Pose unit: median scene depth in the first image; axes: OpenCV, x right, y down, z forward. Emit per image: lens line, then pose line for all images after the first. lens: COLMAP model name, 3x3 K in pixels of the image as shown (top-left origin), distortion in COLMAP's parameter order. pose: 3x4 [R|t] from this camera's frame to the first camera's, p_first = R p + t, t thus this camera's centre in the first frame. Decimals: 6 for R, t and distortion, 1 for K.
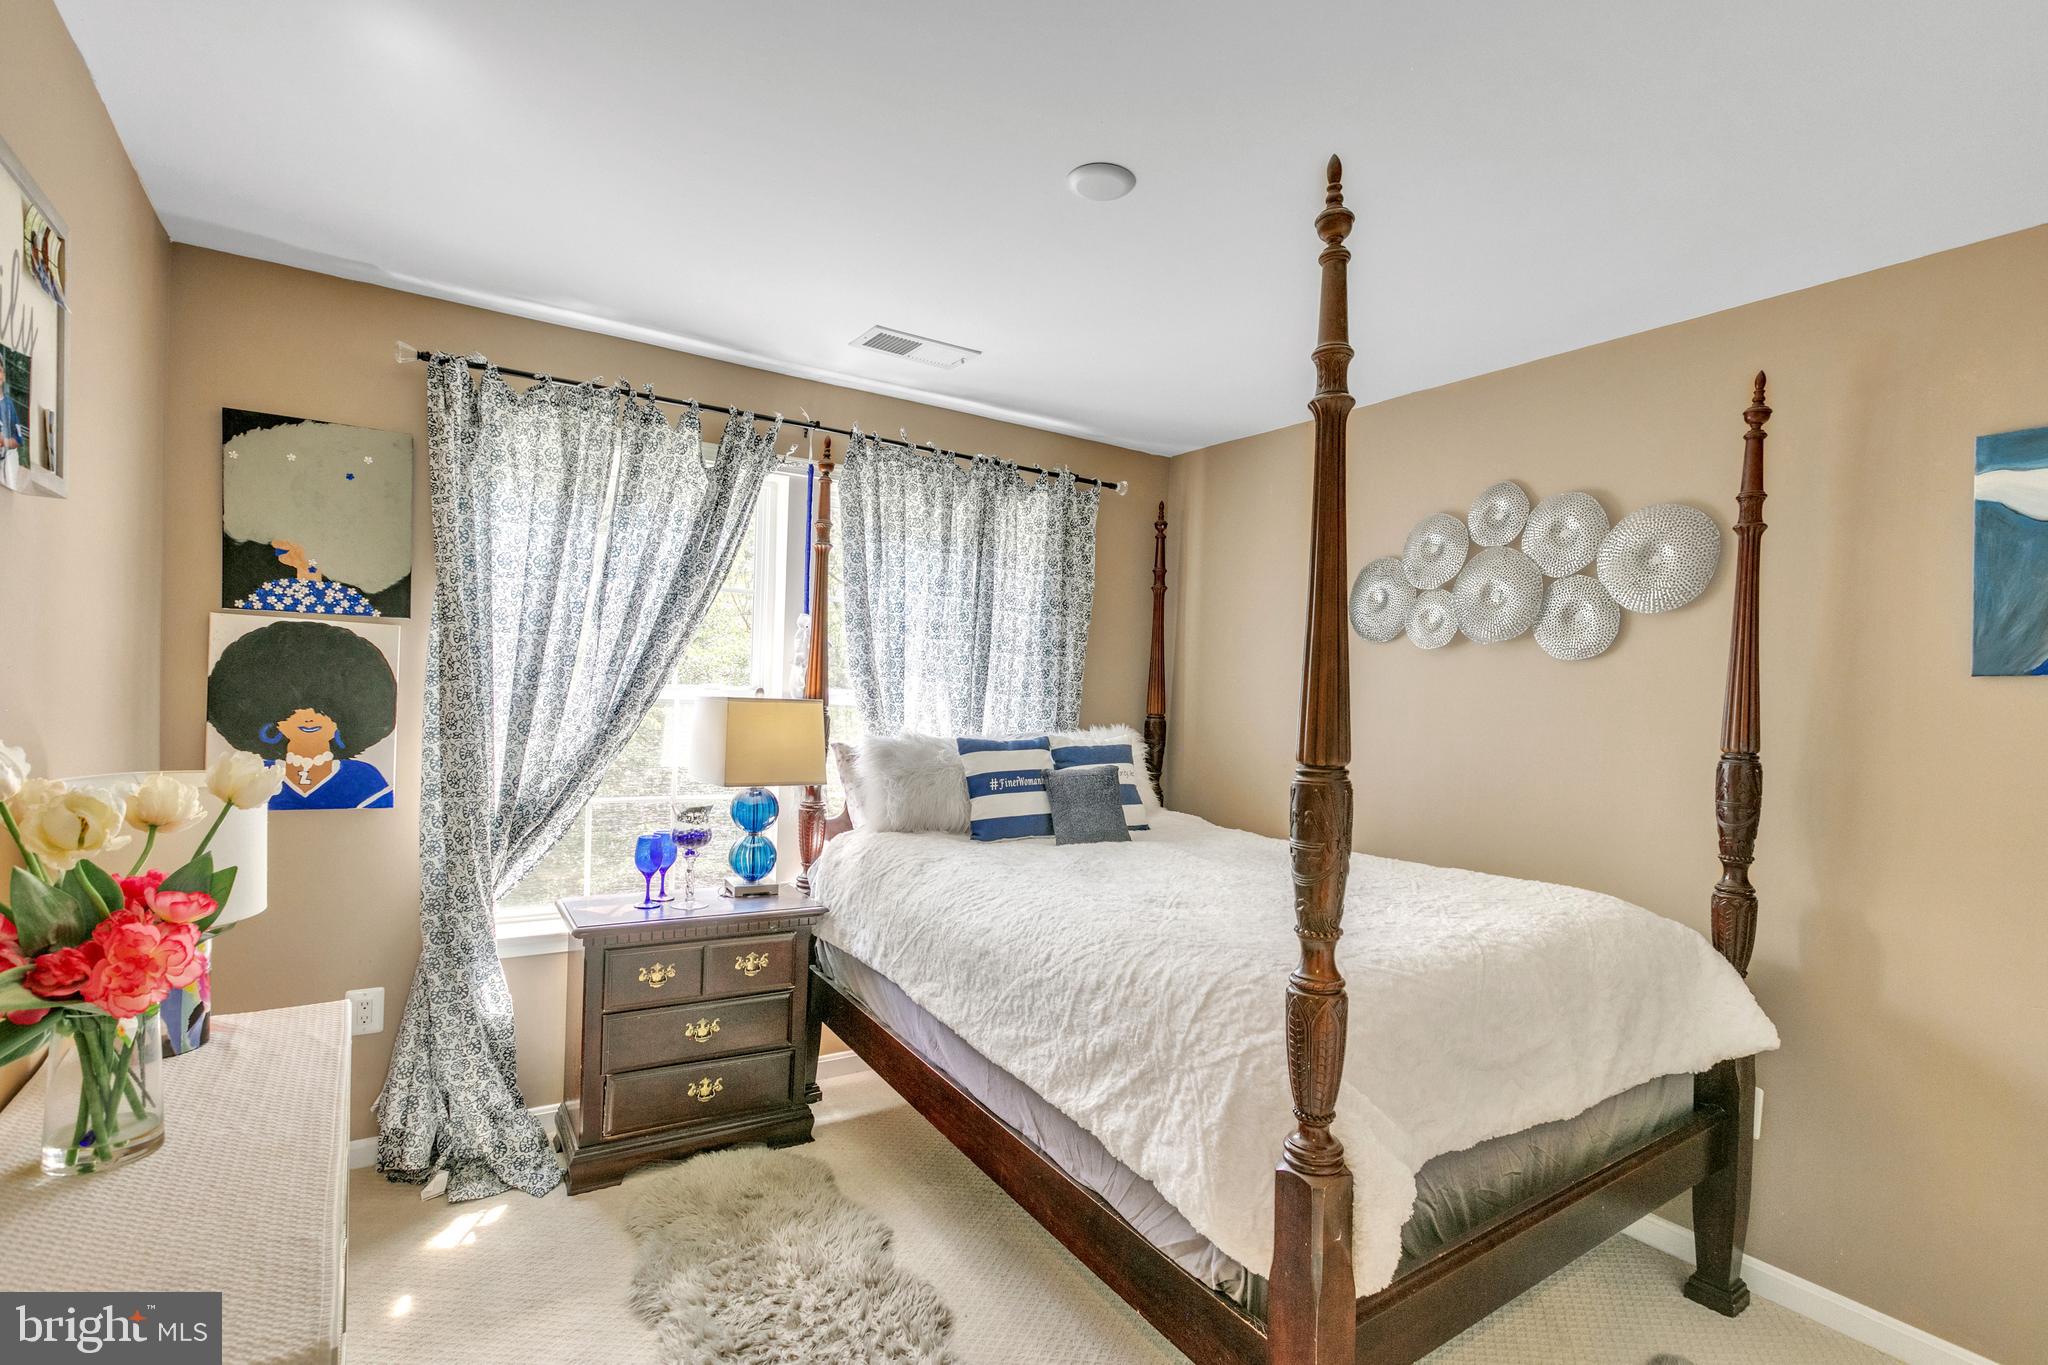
lens RADIAL K [[941.6, 0, 1020.9], [0, 941.6, 715.7], [0, 0, 1]] dist [0.000353, 0.000118]
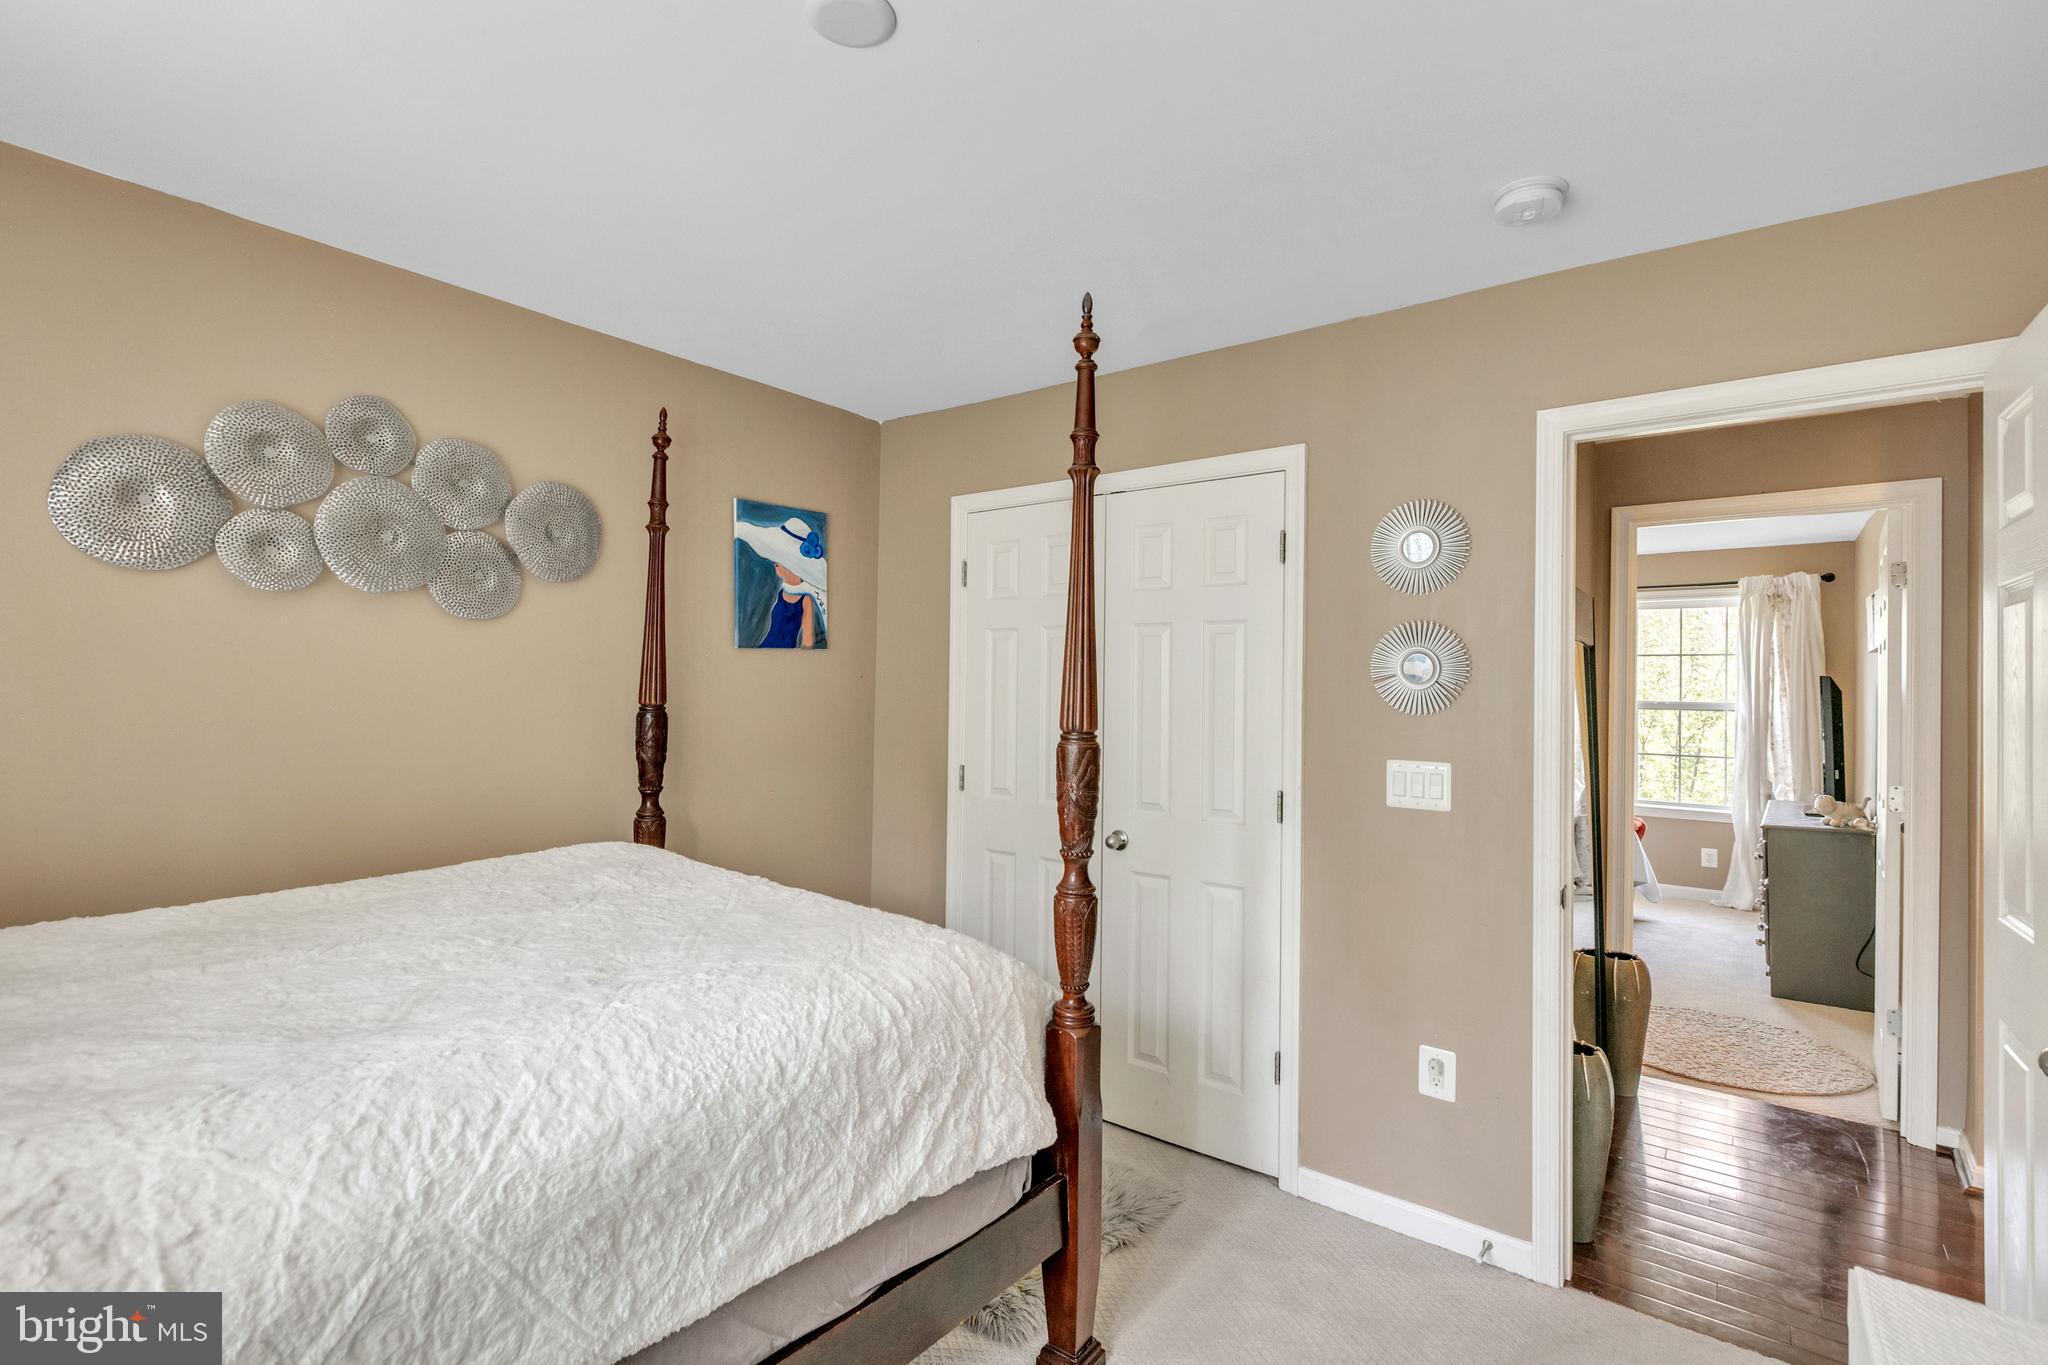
lens RADIAL K [[946.2, 0, 1024.0], [0, 946.2, 682.5], [0, 0, 1]] dist [0.002514, 0.000836]
pose [[-0.309940, -0.042376, 0.949811, -0.680734], [-0.009234, 0.999093, 0.041562, -0.056671], [-0.950711, 0.004111, -0.310050, 1.058724]]
